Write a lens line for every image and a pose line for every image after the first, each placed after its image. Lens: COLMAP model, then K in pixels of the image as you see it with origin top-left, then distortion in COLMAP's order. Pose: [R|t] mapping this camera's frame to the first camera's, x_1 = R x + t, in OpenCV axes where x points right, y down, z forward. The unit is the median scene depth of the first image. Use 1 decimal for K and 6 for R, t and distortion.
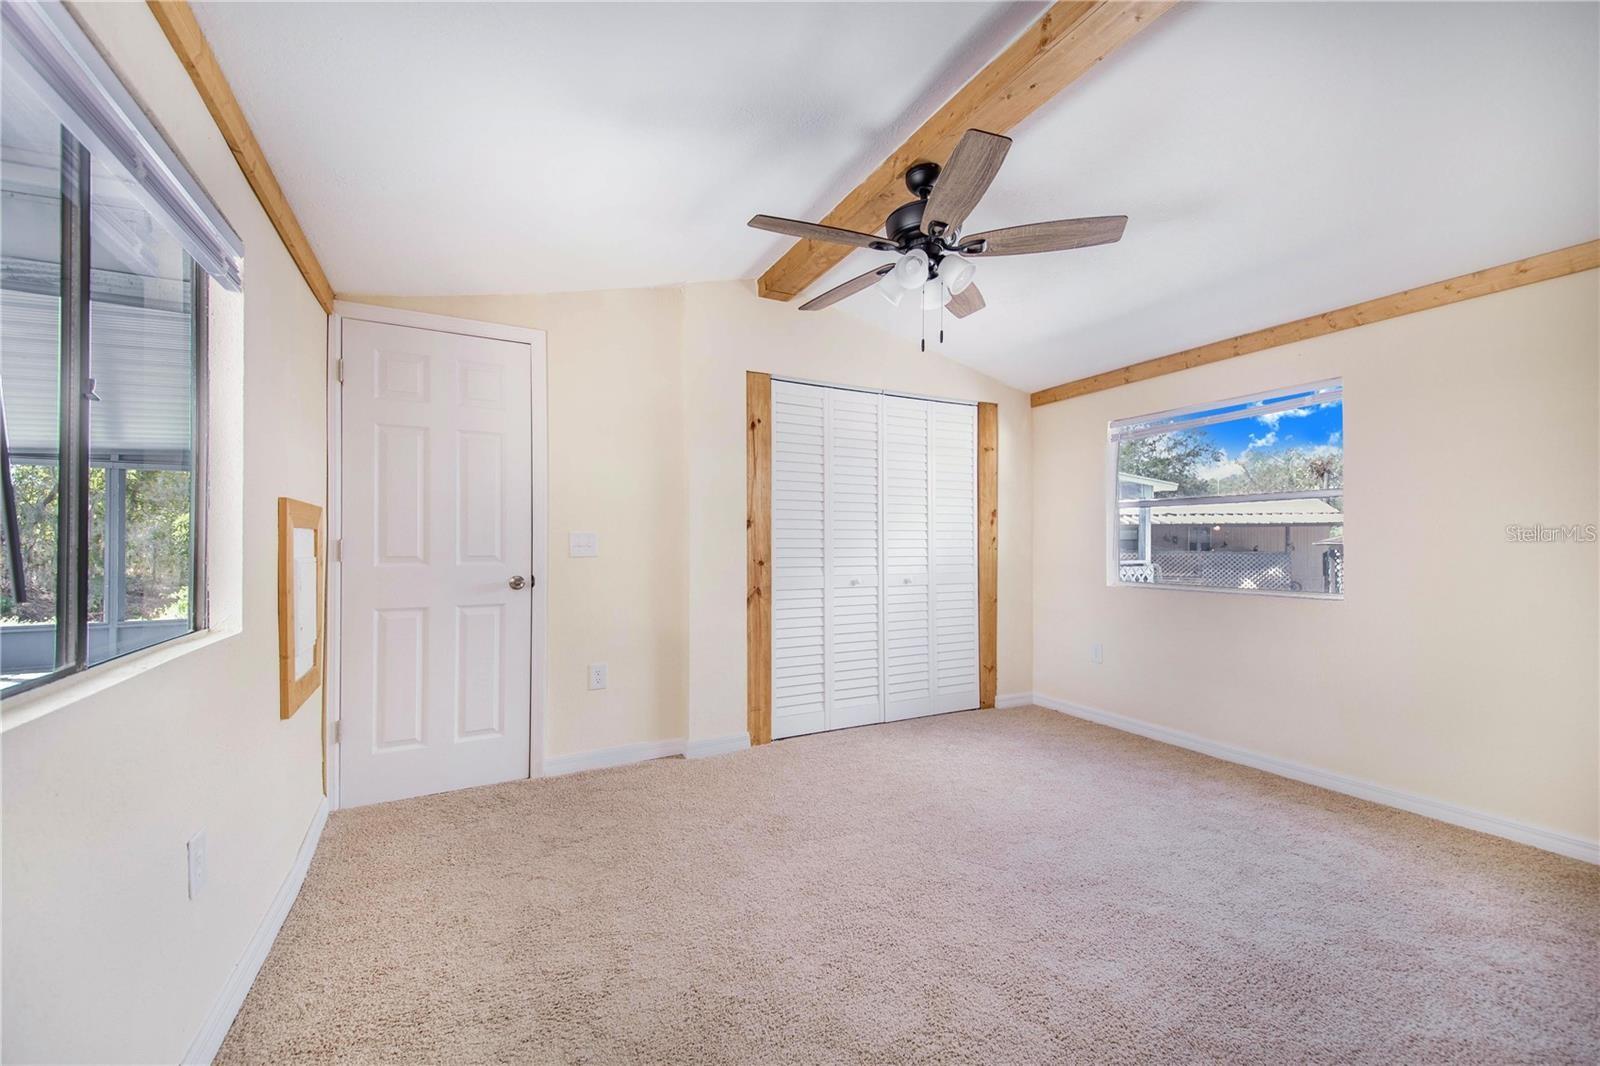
lens RADIAL K [[630.6, 0, 795.3], [0, 630.6, 530.8], [0, 0, 1]] dist [0.002290, -0.005878]
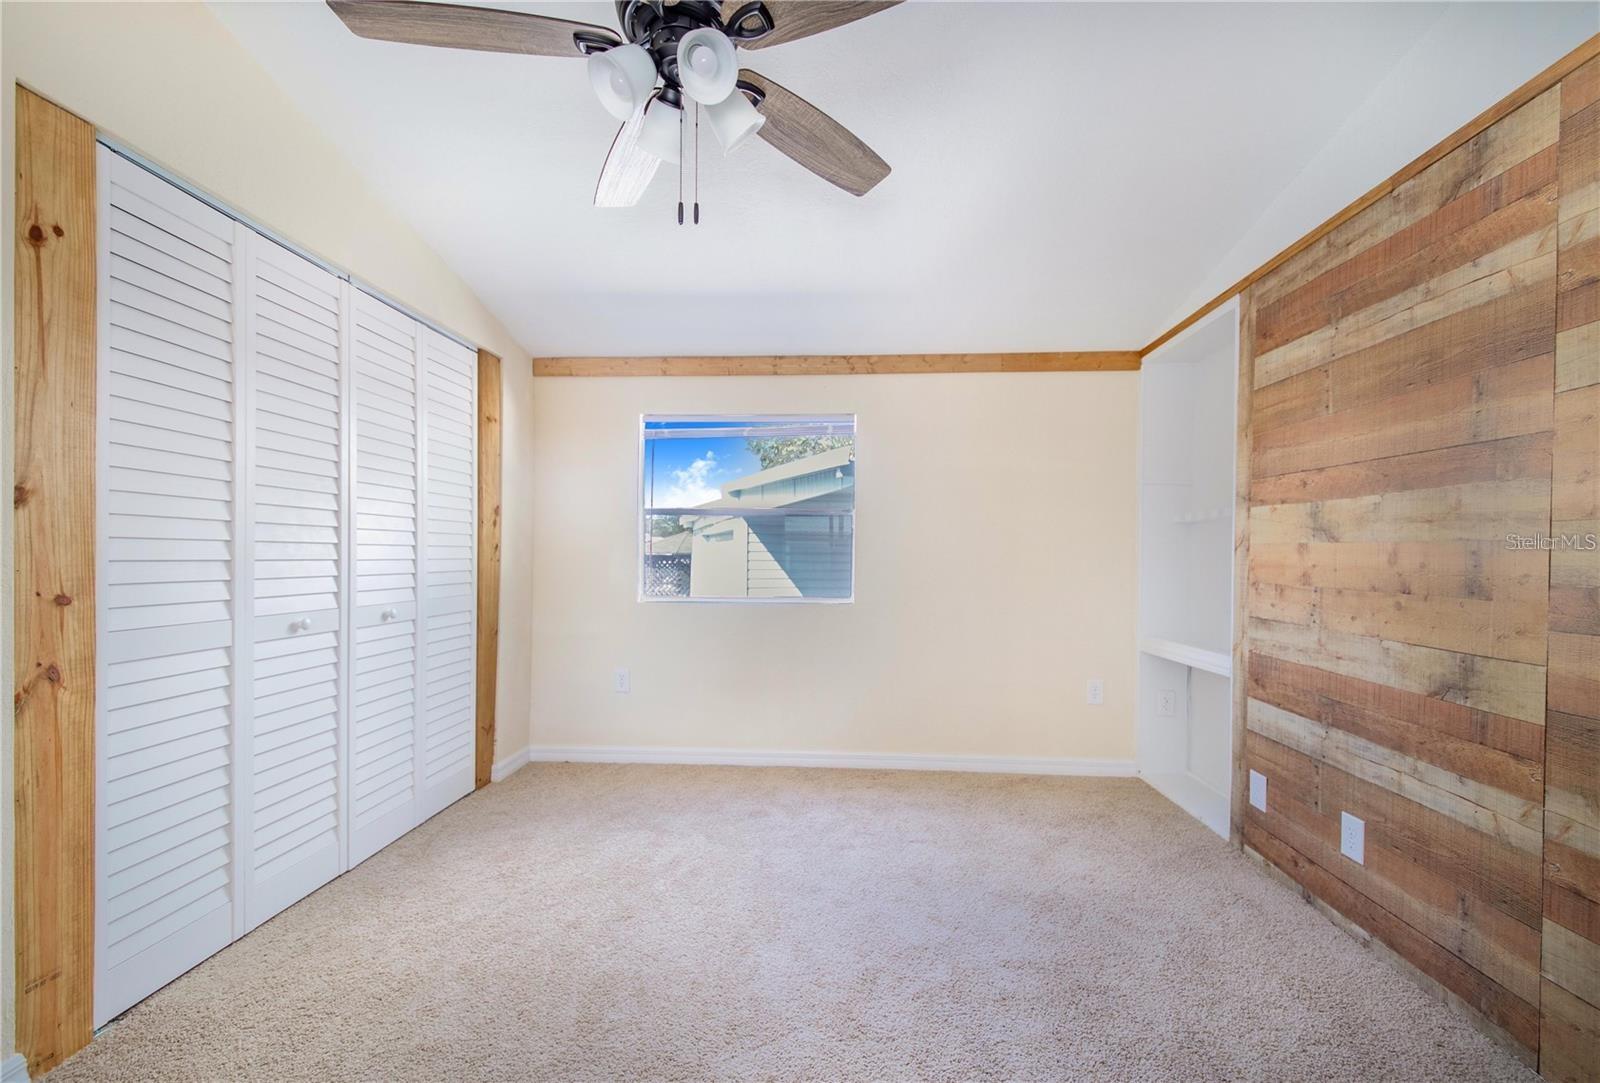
lens RADIAL K [[630.6, 0, 799.1], [0, 630.6, 553.5], [0, 0, 1]] dist [0.002290, -0.005878]
pose [[0.486654, 0.007041, 0.873566, -0.165692], [-0.027659, 0.999590, 0.007351, 0.007102], [-0.873157, -0.027739, 0.486650, 0.411370]]
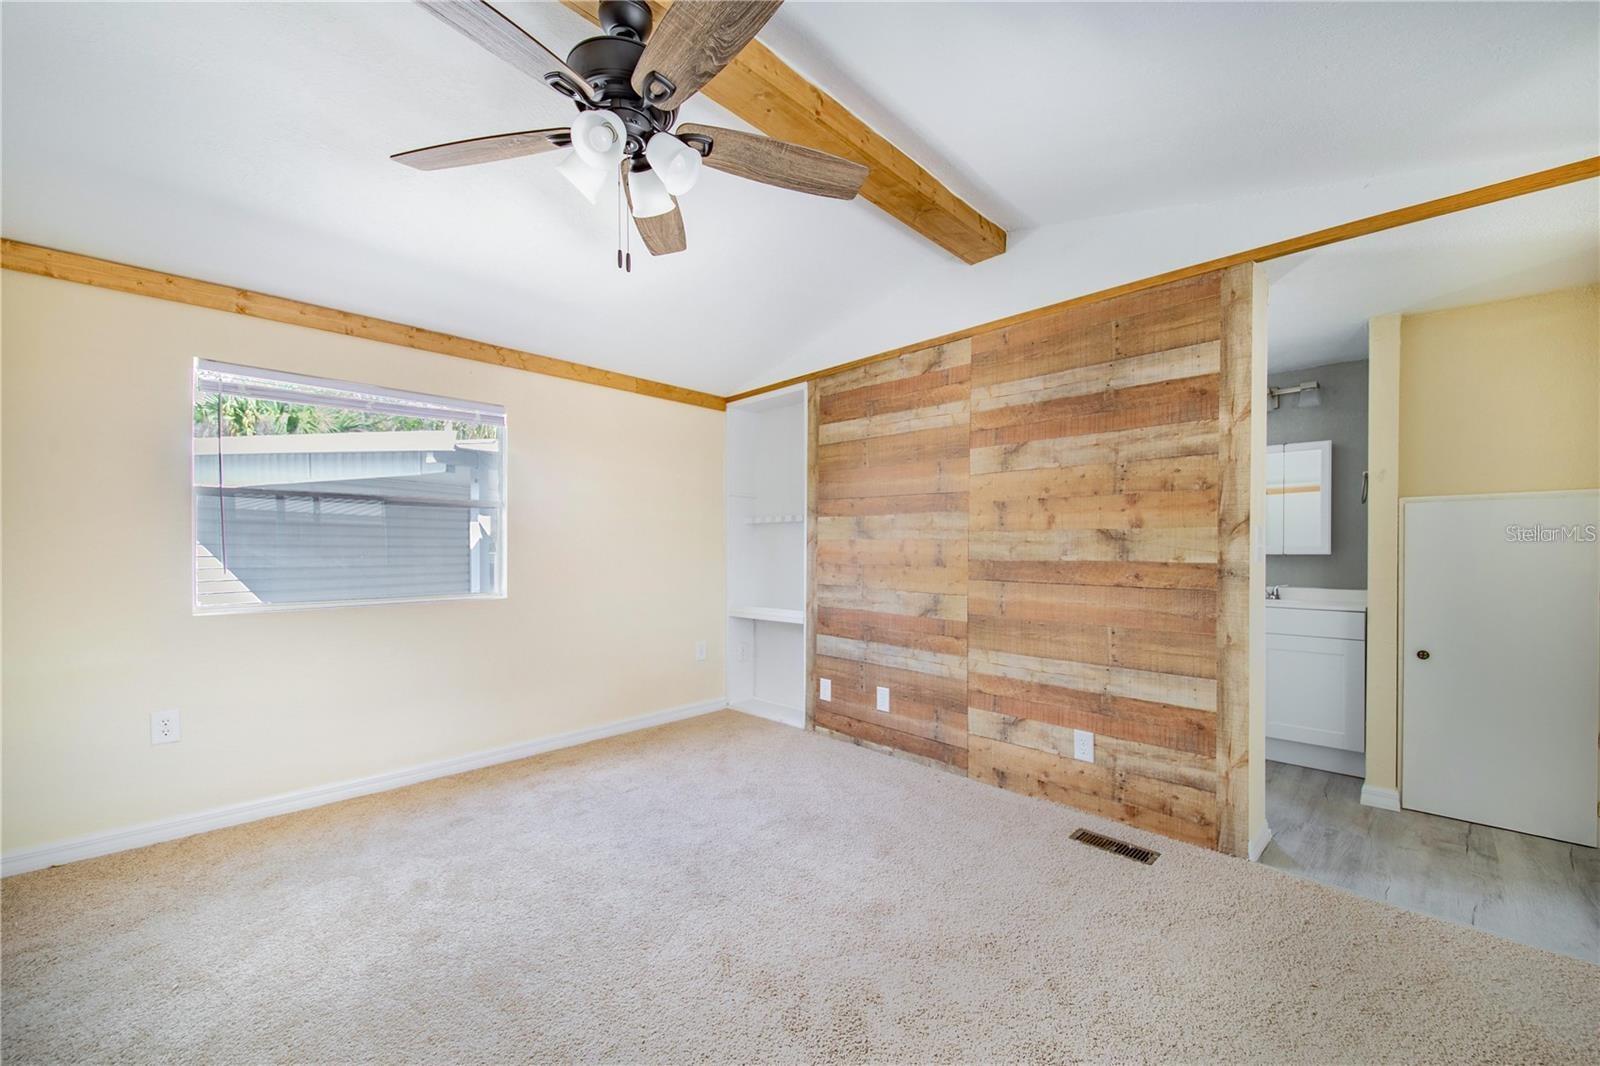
lens RADIAL K [[630.6, 0, 794.5], [0, 630.6, 546.2], [0, 0, 1]] dist [0.002290, -0.005878]
pose [[-0.357970, 0.003976, 0.933725, -0.333874], [-0.022274, 0.999670, -0.012796, 0.014233], [-0.933467, -0.025378, -0.357763, 0.724547]]
